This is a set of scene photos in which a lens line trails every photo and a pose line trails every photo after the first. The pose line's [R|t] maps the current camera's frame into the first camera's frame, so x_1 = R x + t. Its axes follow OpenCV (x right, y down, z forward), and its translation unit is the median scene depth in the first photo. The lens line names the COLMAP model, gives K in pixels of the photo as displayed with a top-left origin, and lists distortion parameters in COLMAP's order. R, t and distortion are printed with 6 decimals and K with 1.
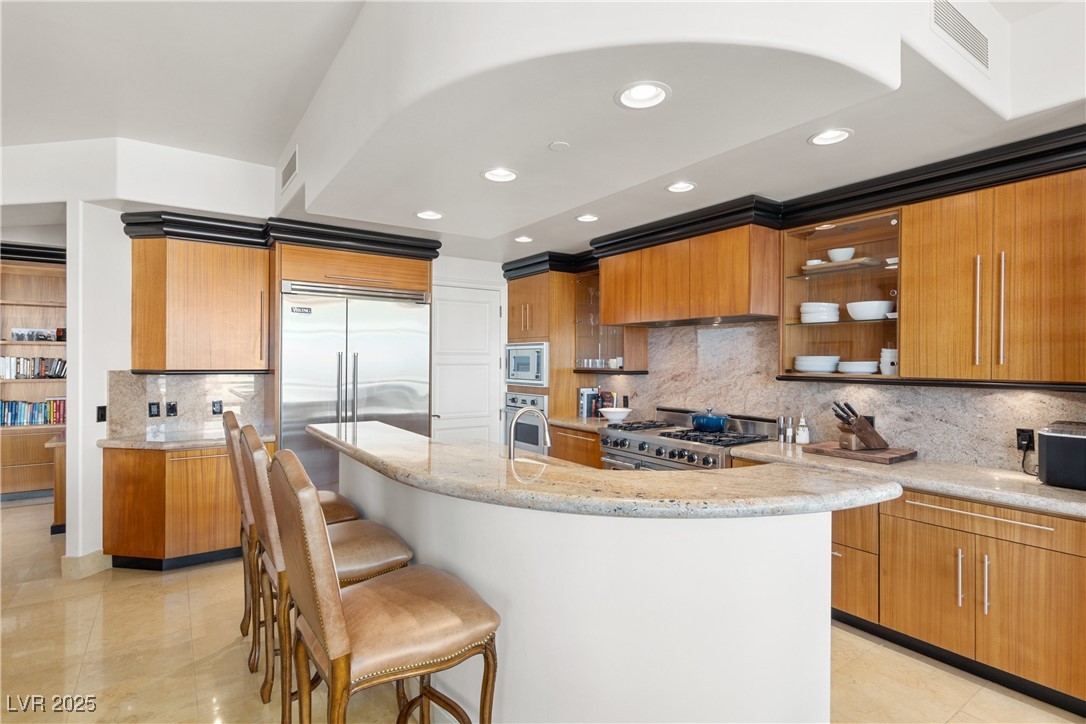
lens RADIAL K [[540.9, 0, 547.3], [0, 540.9, 364.7], [0, 0, 1]] dist [-0.006428, -0.000373]
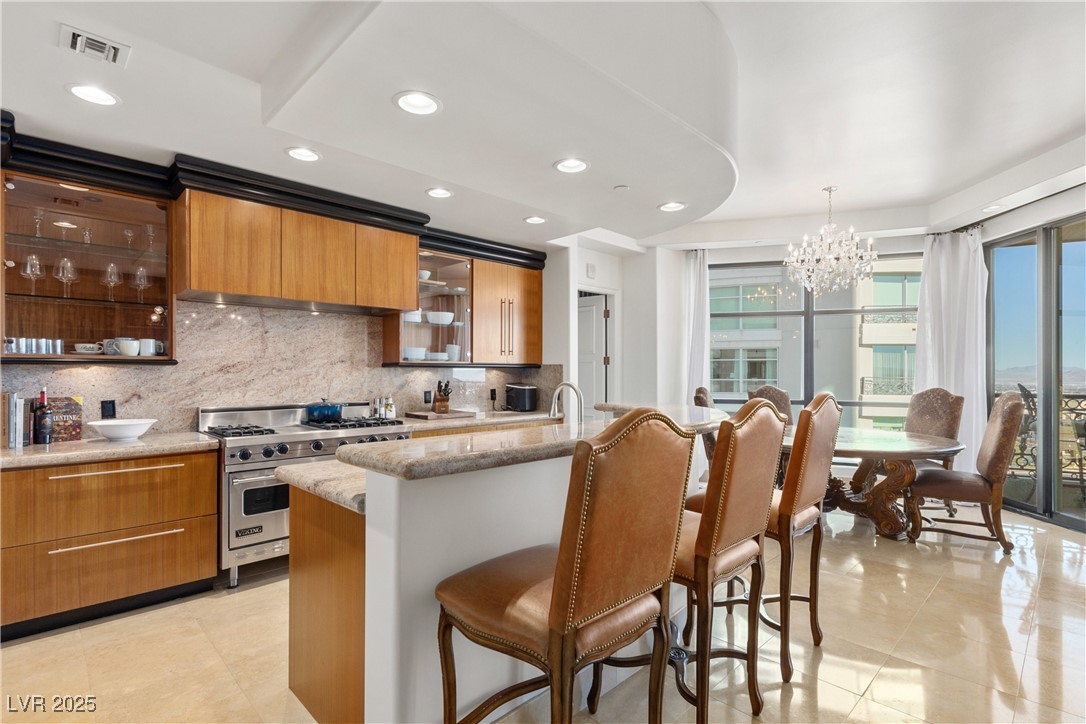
lens RADIAL K [[509.2, 0, 548.0], [0, 509.2, 364.6], [0, 0, 1]] dist [0.004710, -0.004649]
pose [[-0.166841, 0.001626, 0.985982, -0.651451], [0.001458, 0.999998, -0.001403, 0.022307], [-0.985983, 0.001203, -0.166843, 0.745838]]
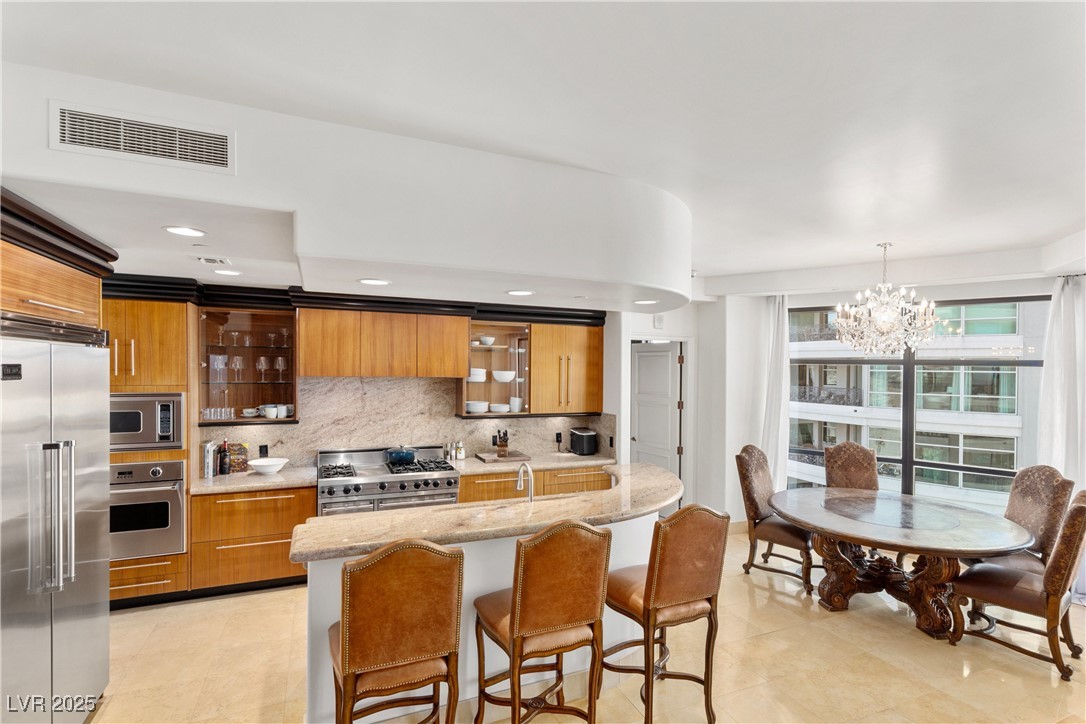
lens RADIAL K [[509.2, 0, 547.2], [0, 509.2, 367.7], [0, 0, 1]] dist [0.004710, -0.004649]
pose [[0.188095, -0.003074, 0.982146, -0.787603], [-0.008211, 0.999955, 0.004702, -0.106074], [-0.982116, -0.008949, 0.188062, 0.438955]]
